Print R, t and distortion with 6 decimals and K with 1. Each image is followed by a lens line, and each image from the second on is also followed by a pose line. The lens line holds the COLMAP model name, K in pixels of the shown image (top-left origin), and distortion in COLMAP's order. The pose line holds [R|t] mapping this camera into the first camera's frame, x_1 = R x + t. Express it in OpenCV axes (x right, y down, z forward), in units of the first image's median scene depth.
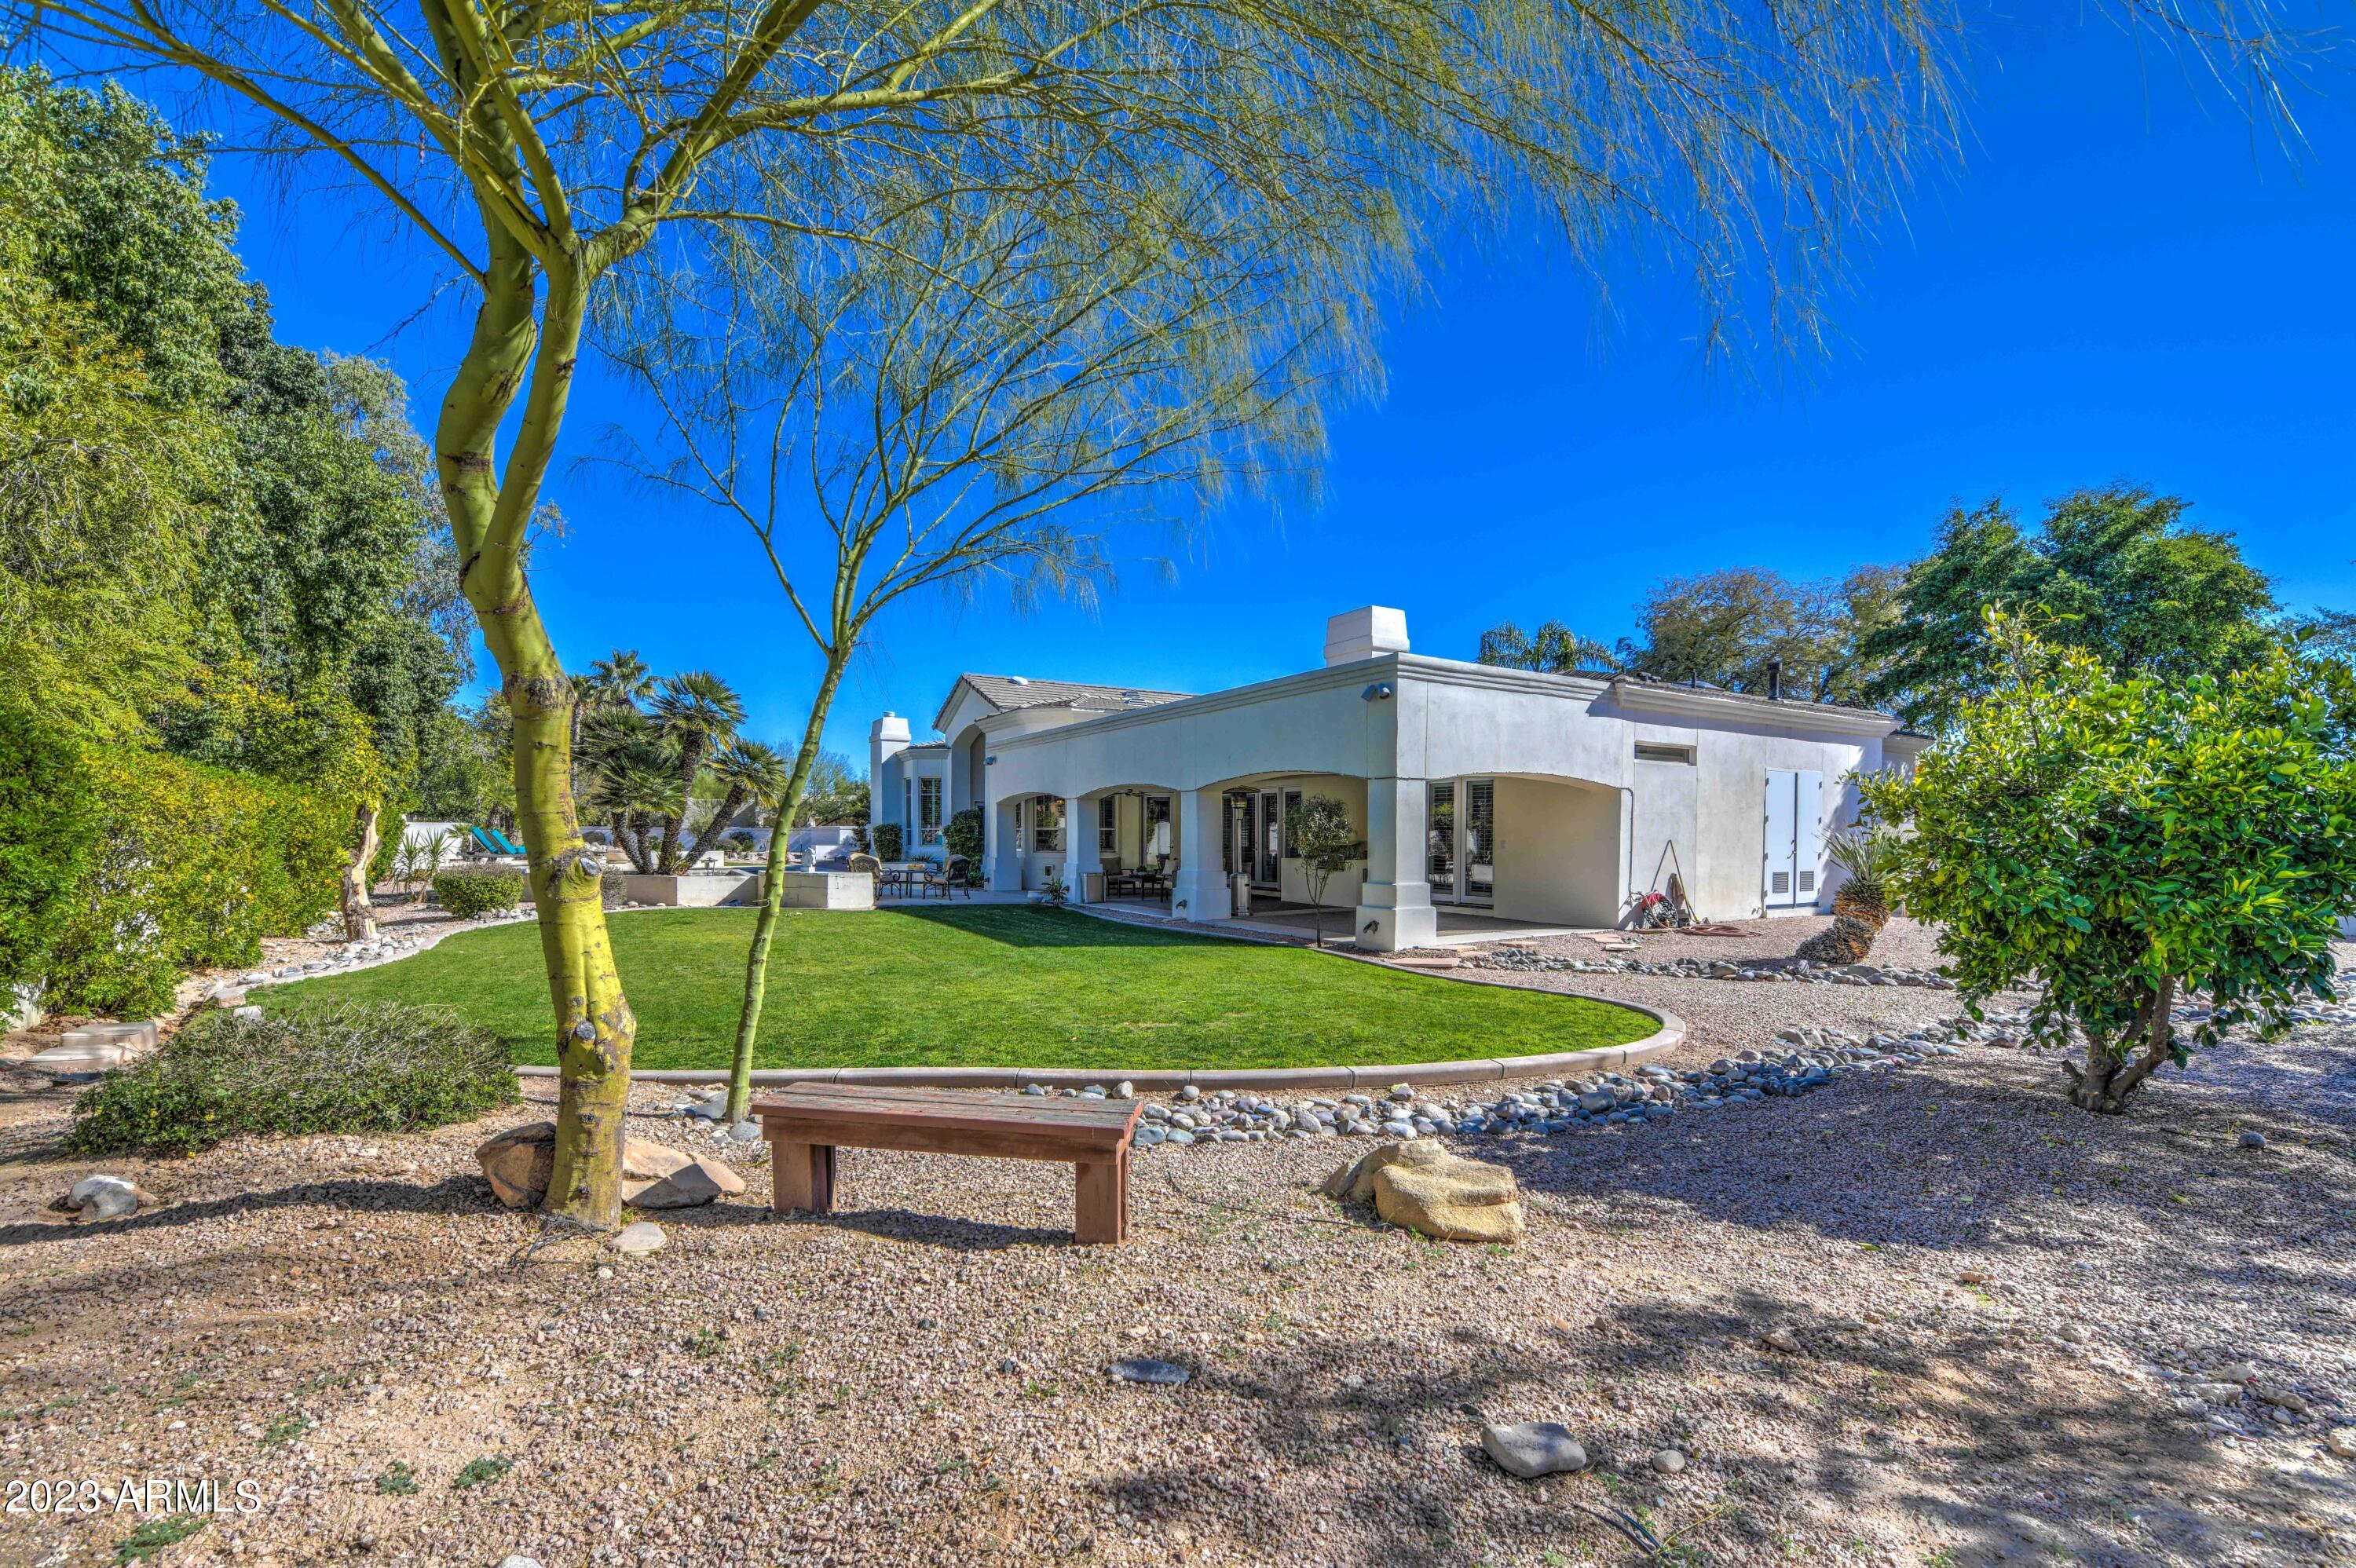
lens RADIAL K [[971.7, 0, 1176.5], [0, 971.7, 867.3], [0, 0, 1]] dist [-0.016995, 0.000244]
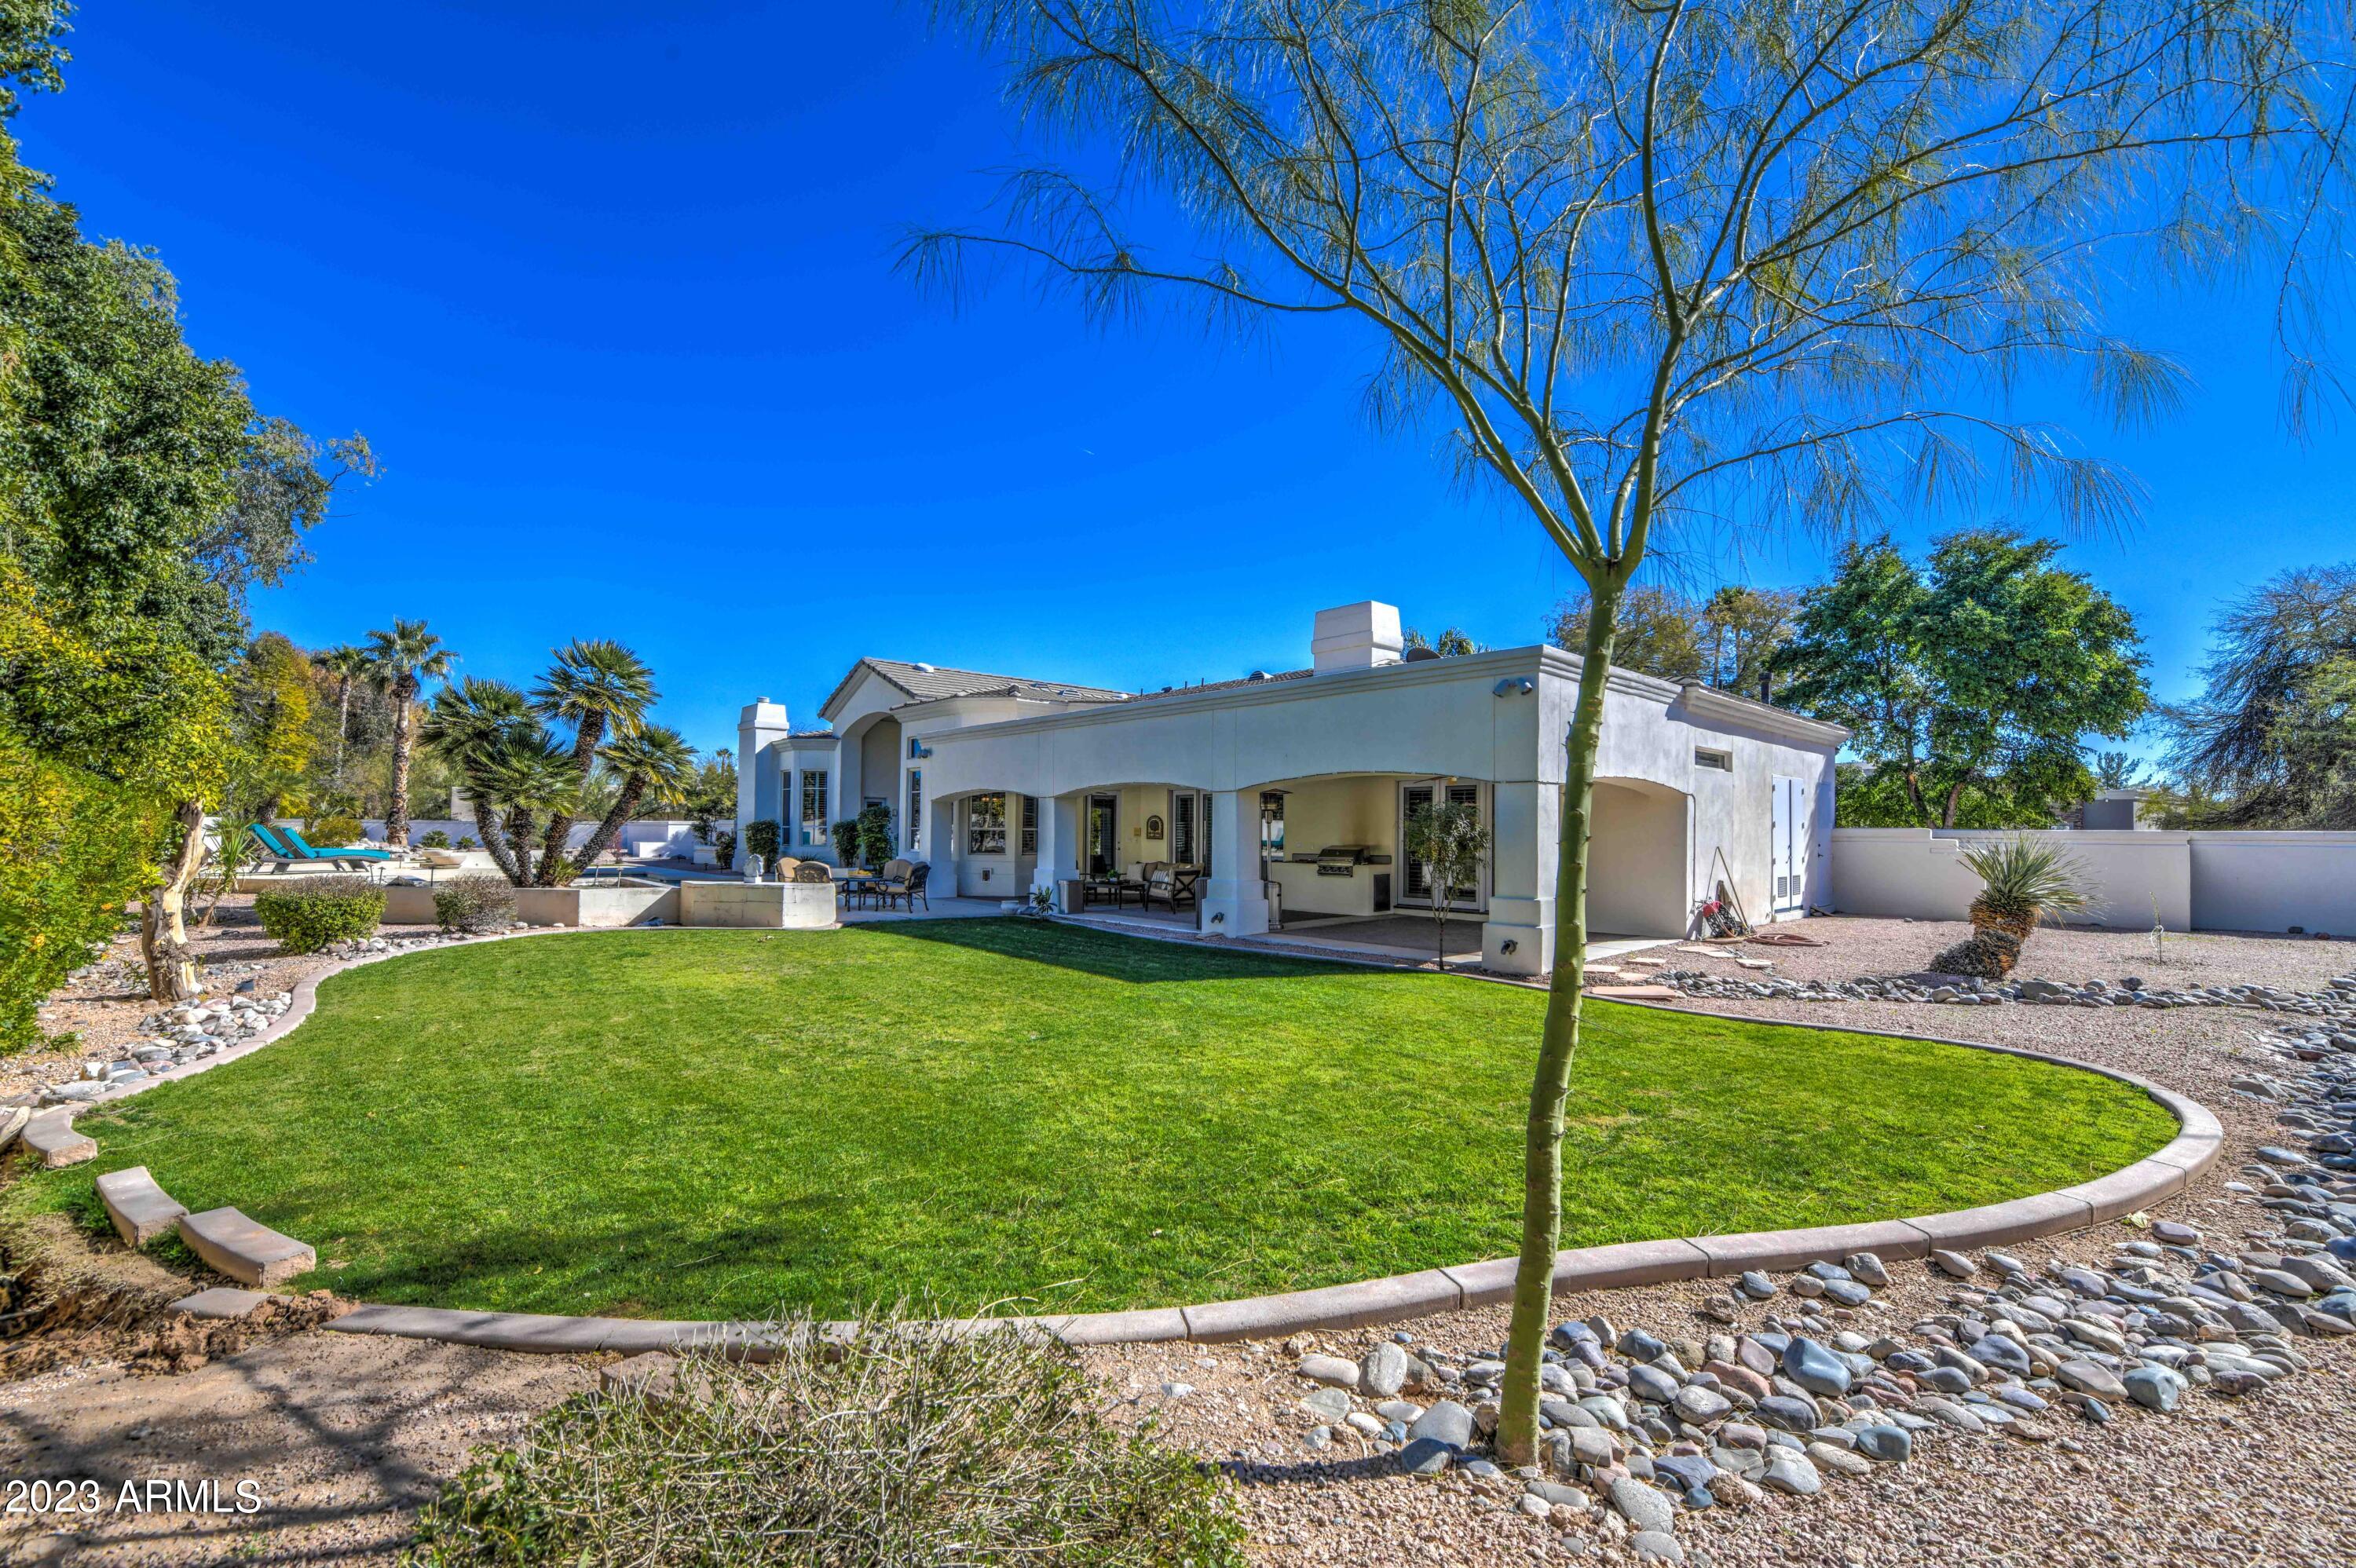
lens RADIAL K [[952.5, 0, 1178.6], [0, 952.5, 817.7], [0, 0, 1]] dist [-0.018288, -0.000780]
pose [[0.981425, 0.005301, 0.191773, -0.183905], [0.003518, 0.998953, -0.045621, -0.013159], [-0.191814, 0.045448, 0.980378, 0.133657]]
